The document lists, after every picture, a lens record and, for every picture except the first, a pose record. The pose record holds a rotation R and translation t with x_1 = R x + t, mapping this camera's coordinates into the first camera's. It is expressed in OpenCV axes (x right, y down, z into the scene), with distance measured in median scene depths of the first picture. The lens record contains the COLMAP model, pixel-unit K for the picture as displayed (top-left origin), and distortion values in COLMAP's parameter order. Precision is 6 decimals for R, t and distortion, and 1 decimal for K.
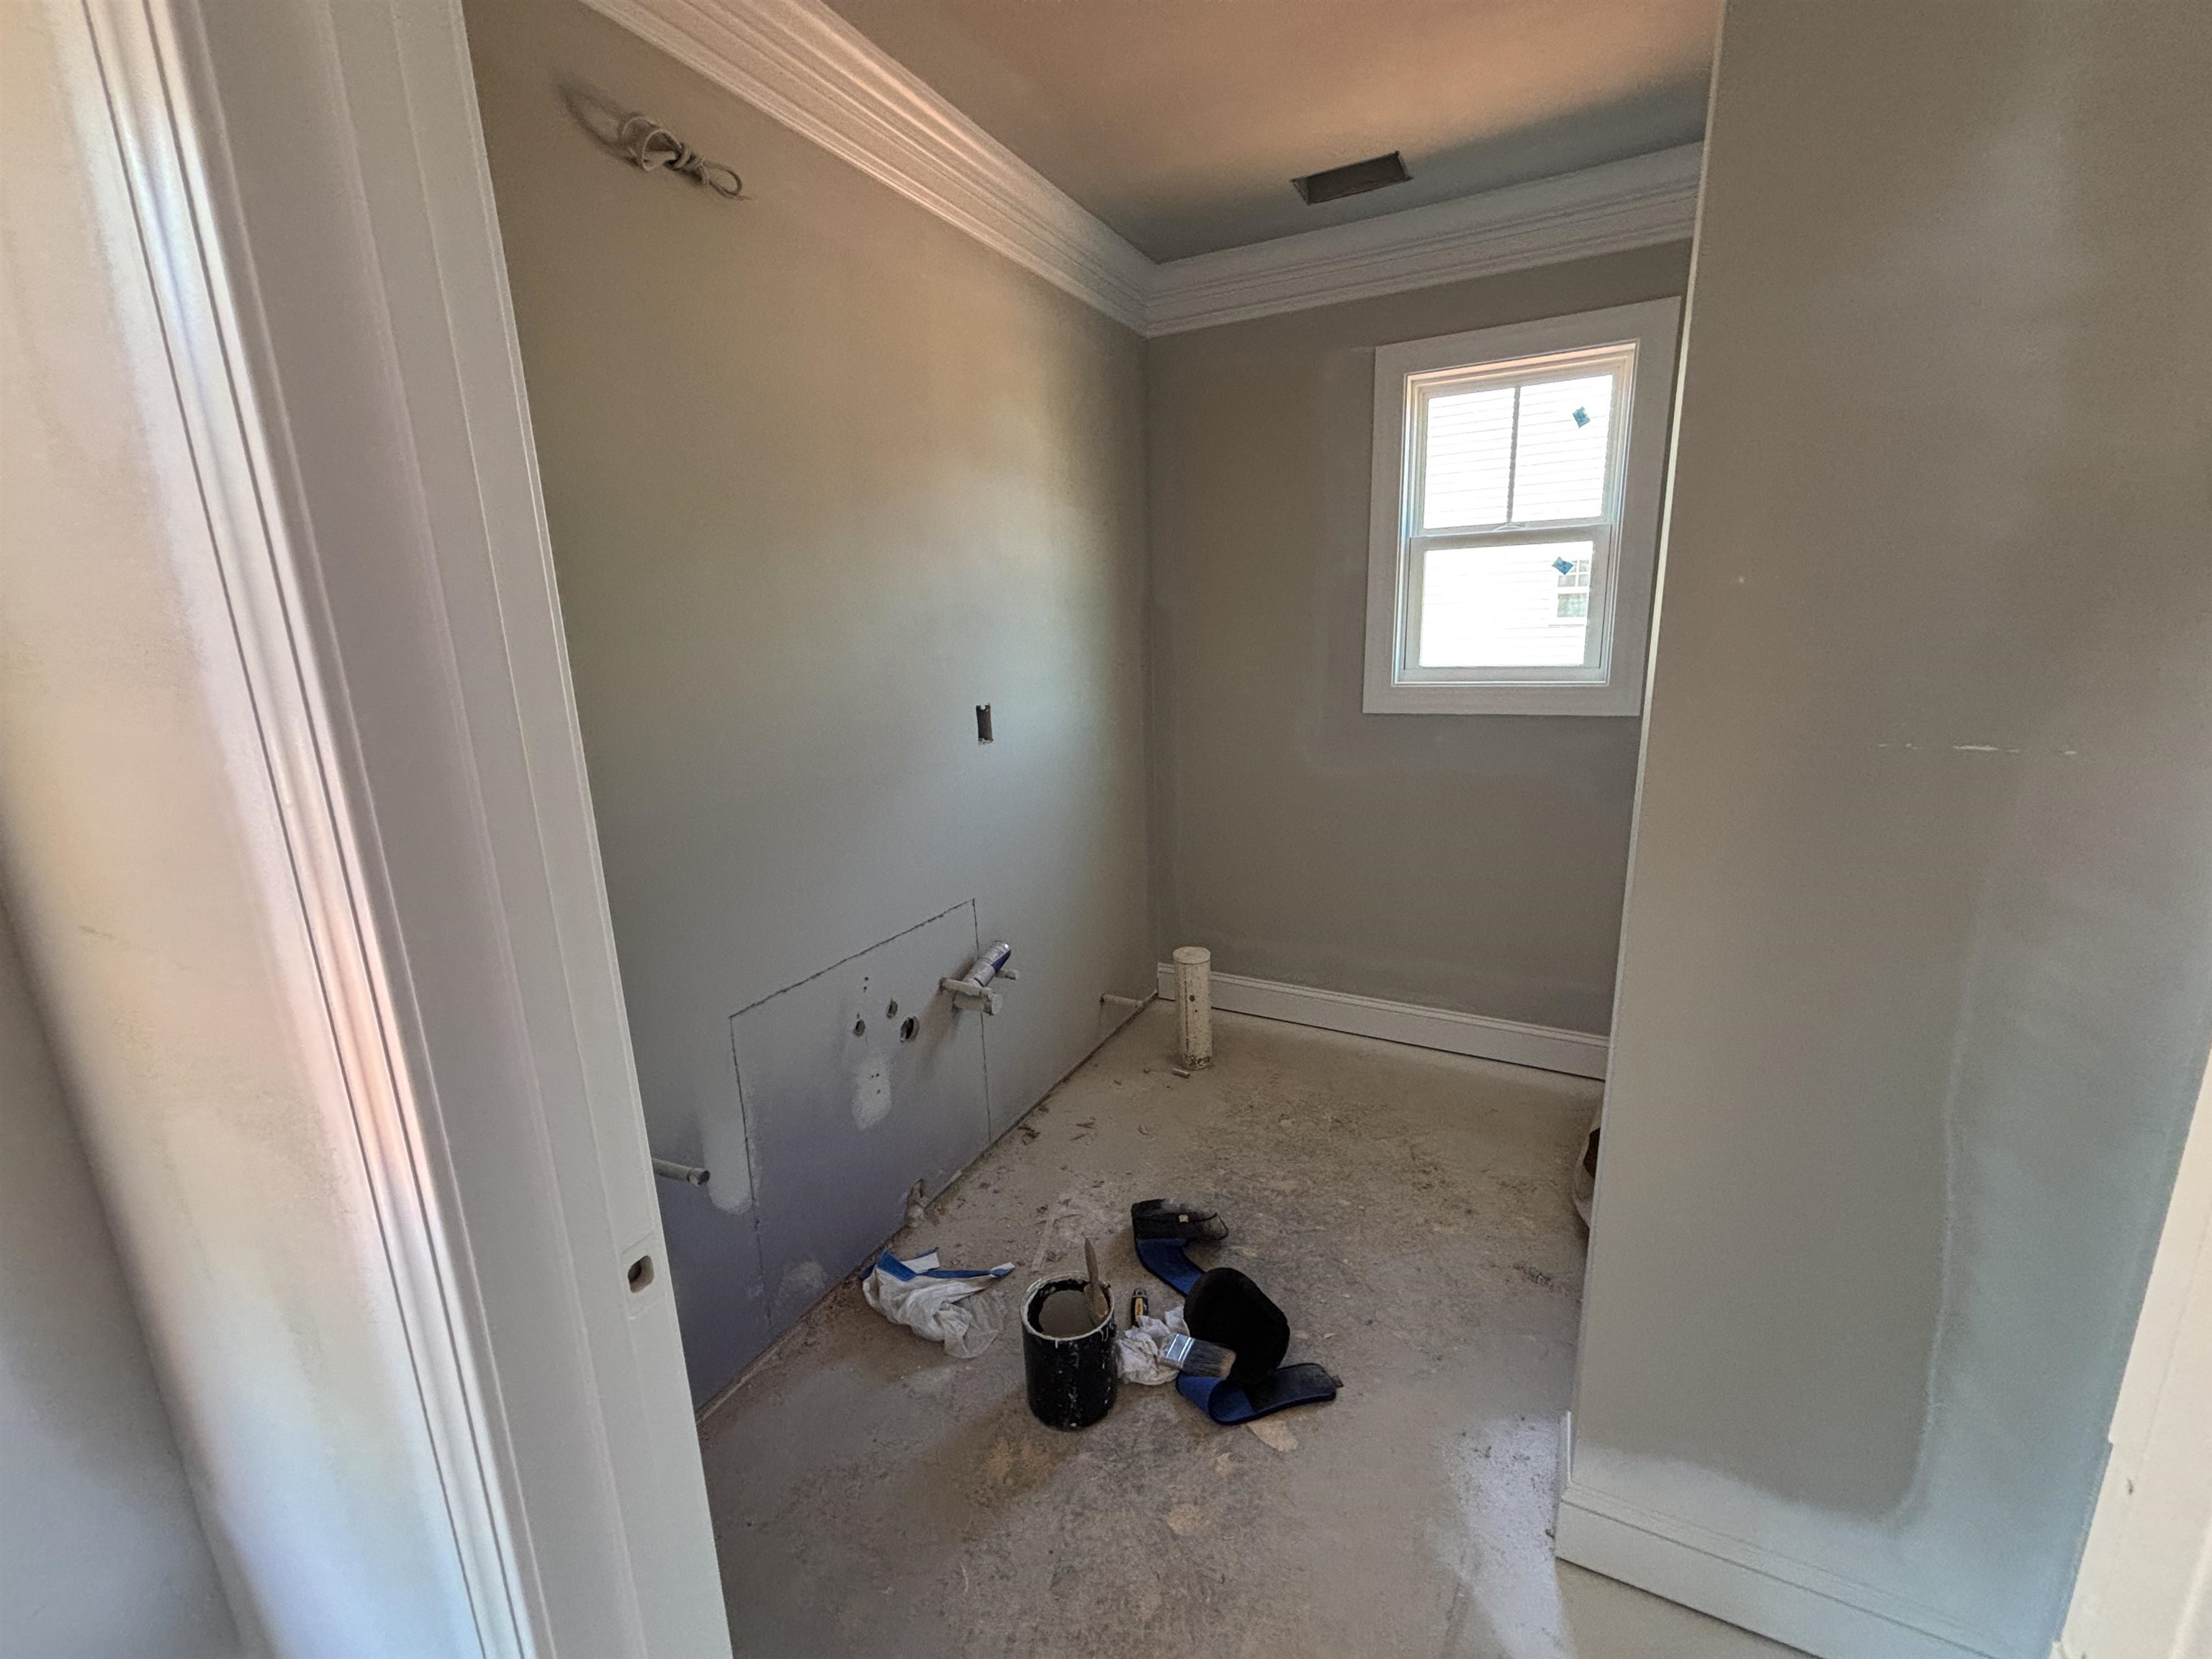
lens RADIAL K [[916.6, 0, 1106.0], [0, 916.6, 829.5], [0, 0, 1]] dist [-0.000557, -0.000132]
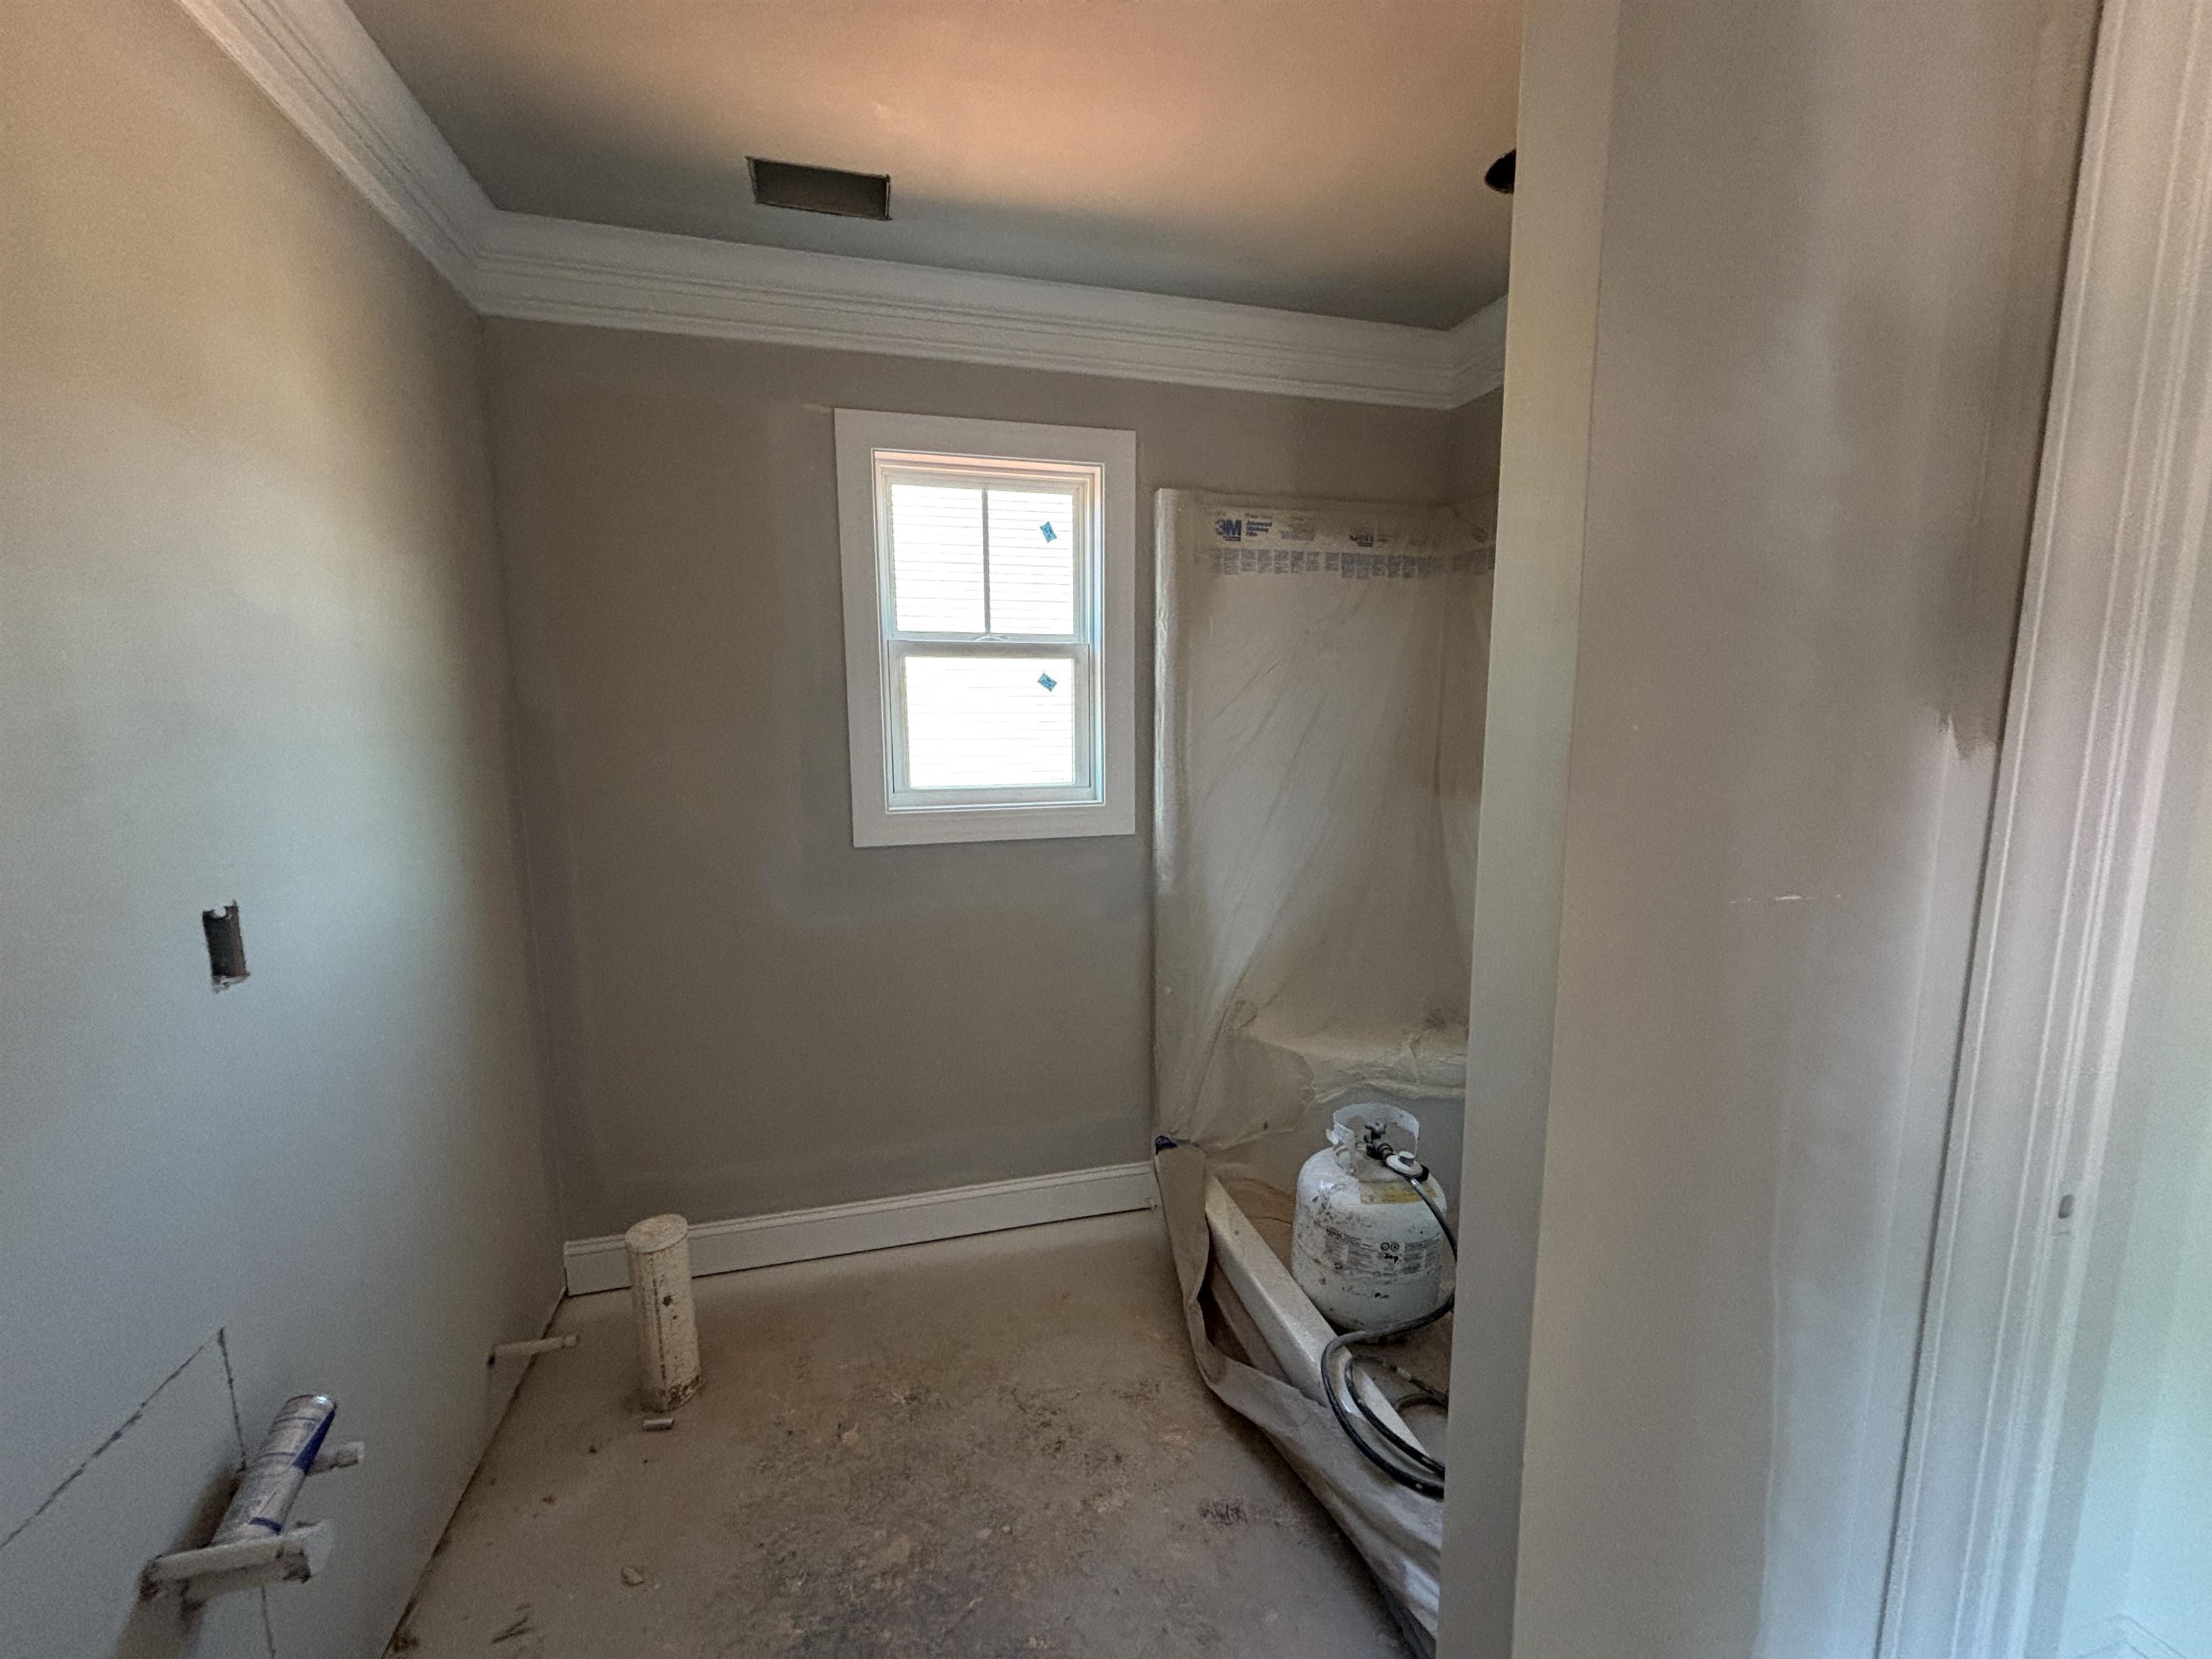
lens RADIAL K [[887.3, 0, 1106.0], [0, 887.3, 829.5], [0, 0, 1]] dist [-0.001789, -0.000443]
pose [[0.726590, -0.060069, 0.684440, -0.096909], [0.130313, 0.990138, -0.051440, -0.080011], [-0.674600, 0.126567, 0.727252, 0.304270]]
